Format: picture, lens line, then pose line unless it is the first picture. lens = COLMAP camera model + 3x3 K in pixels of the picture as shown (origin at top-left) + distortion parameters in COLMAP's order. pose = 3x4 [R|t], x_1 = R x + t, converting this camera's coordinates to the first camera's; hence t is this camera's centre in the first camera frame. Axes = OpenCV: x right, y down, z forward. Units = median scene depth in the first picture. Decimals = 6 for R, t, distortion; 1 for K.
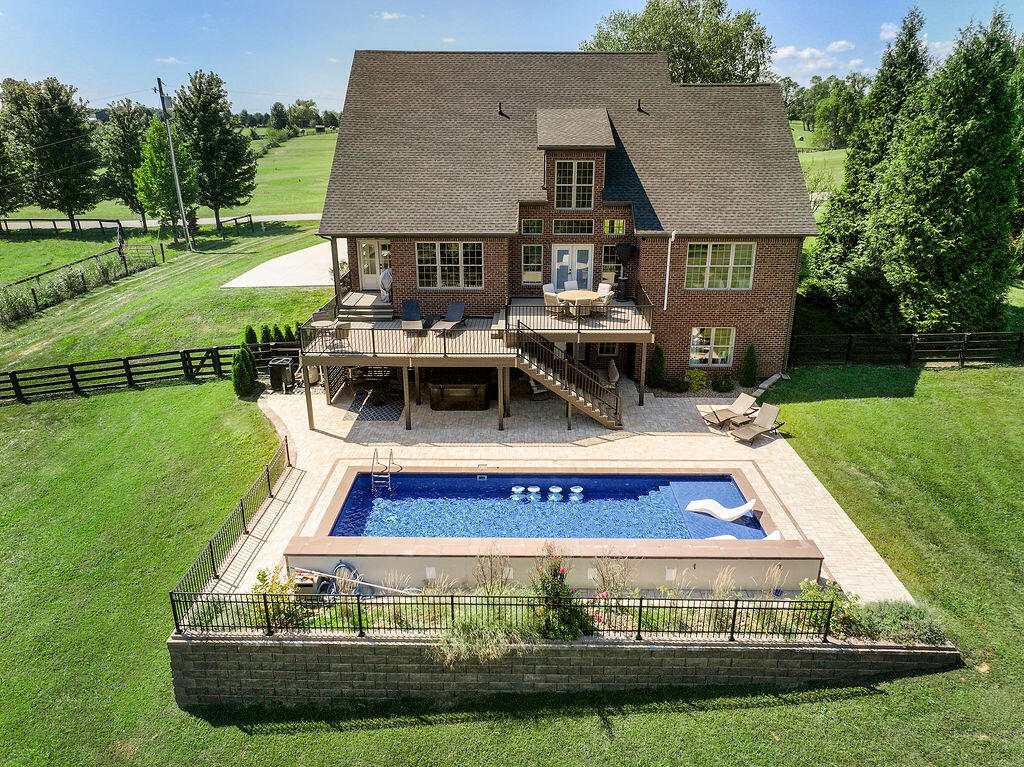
lens RADIAL K [[717.5, 0, 514.5], [0, 717.5, 378.1], [0, 0, 1]] dist [-0.006476, 0.022559]
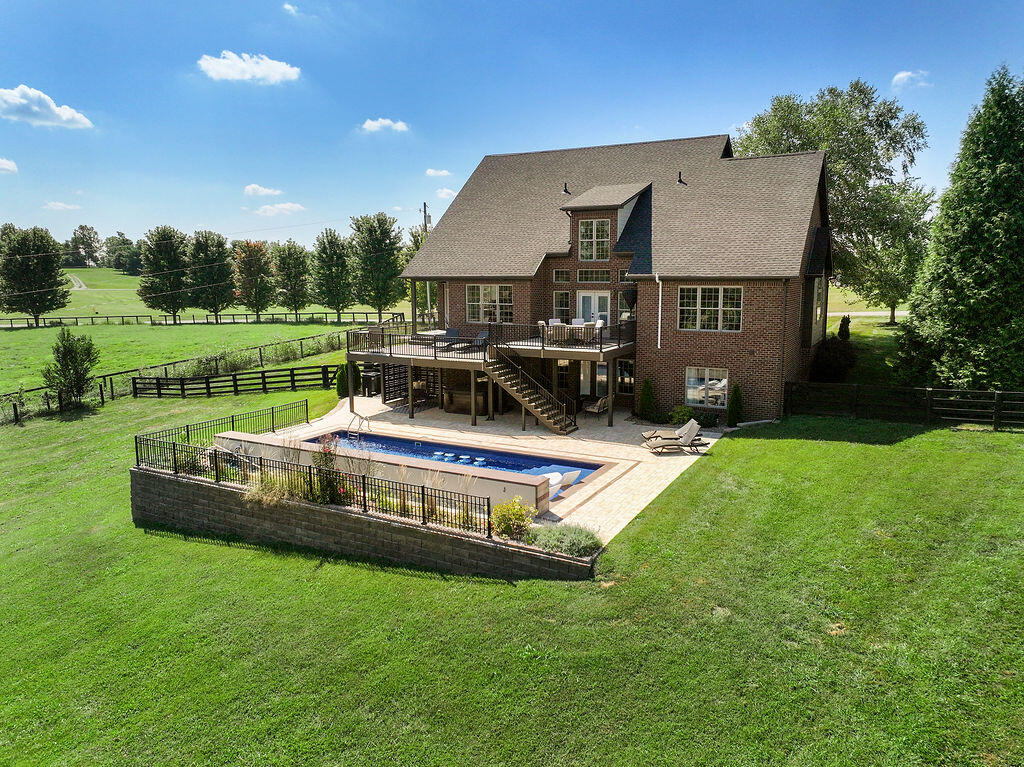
lens RADIAL K [[717.5, 0, 514.5], [0, 717.5, 378.1], [0, 0, 1]] dist [-0.006476, 0.022559]
pose [[0.883573, 0.065416, -0.463703, 0.528277], [-0.156025, 0.974742, -0.159792, 0.157055], [0.441538, 0.213537, 0.871462, -0.025147]]
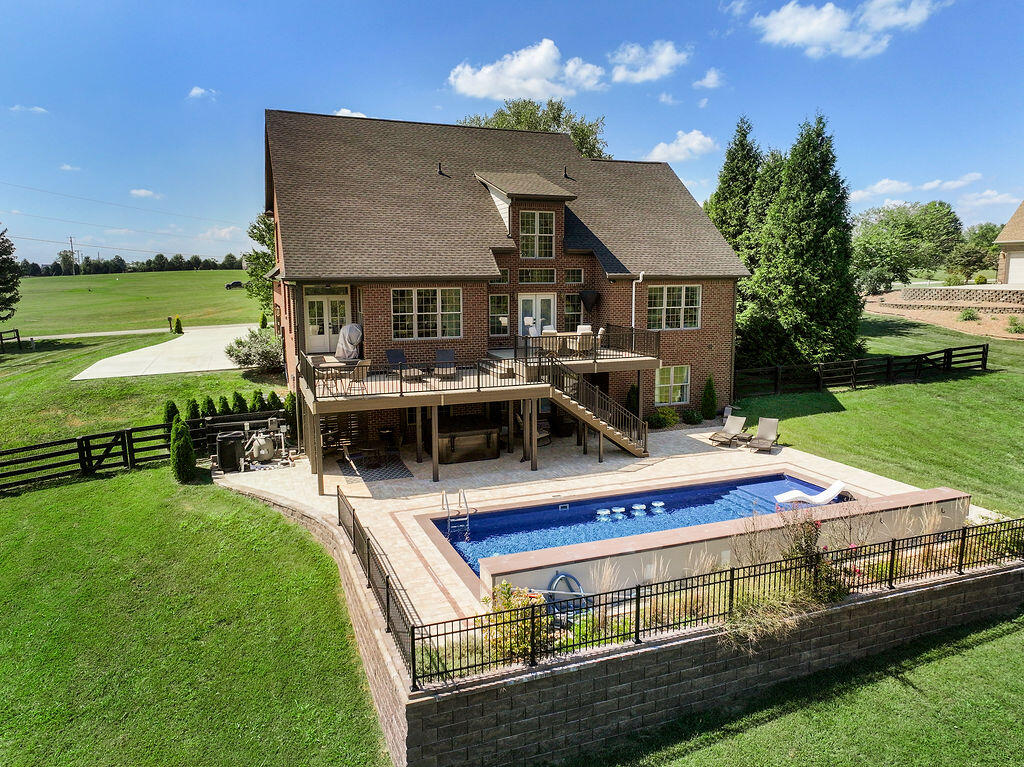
lens RADIAL K [[717.5, 0, 514.5], [0, 717.5, 378.1], [0, 0, 1]] dist [-0.006476, 0.022559]
pose [[0.925953, -0.057618, 0.373218, -0.338736], [0.131567, 0.975594, -0.175802, 0.103140], [-0.353979, 0.211888, 0.910935, 0.132567]]
